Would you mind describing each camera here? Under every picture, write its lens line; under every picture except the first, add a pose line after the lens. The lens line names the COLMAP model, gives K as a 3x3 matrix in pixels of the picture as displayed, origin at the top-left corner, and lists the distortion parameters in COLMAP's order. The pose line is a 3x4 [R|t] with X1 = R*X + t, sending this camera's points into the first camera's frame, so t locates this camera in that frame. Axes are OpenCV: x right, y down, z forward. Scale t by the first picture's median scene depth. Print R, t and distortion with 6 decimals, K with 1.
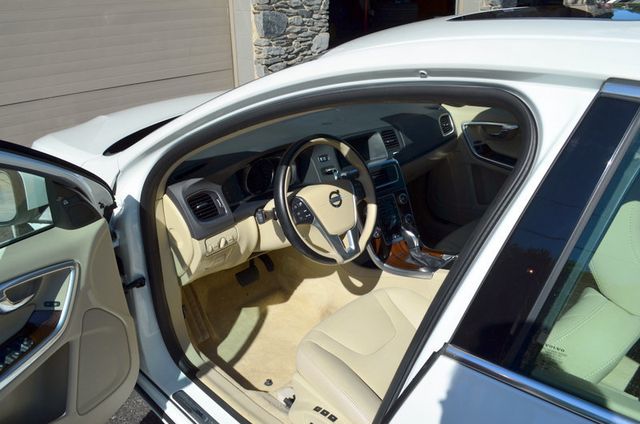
lens RADIAL K [[534.5, 0, 317.4], [0, 534.5, 215.8], [0, 0, 1]] dist [-0.081044, 0.016511]
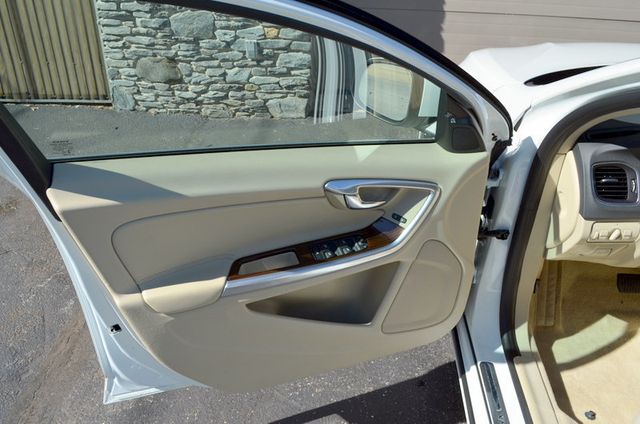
lens RADIAL K [[522.7, 0, 320.0], [0, 522.7, 212.0], [0, 0, 1]] dist [-0.073476, 0.001909]
pose [[0.662814, 0.408096, -0.627802, -0.010502], [-0.326818, 0.912021, 0.247805, -0.024053], [0.673697, 0.040928, 0.737873, 0.166640]]
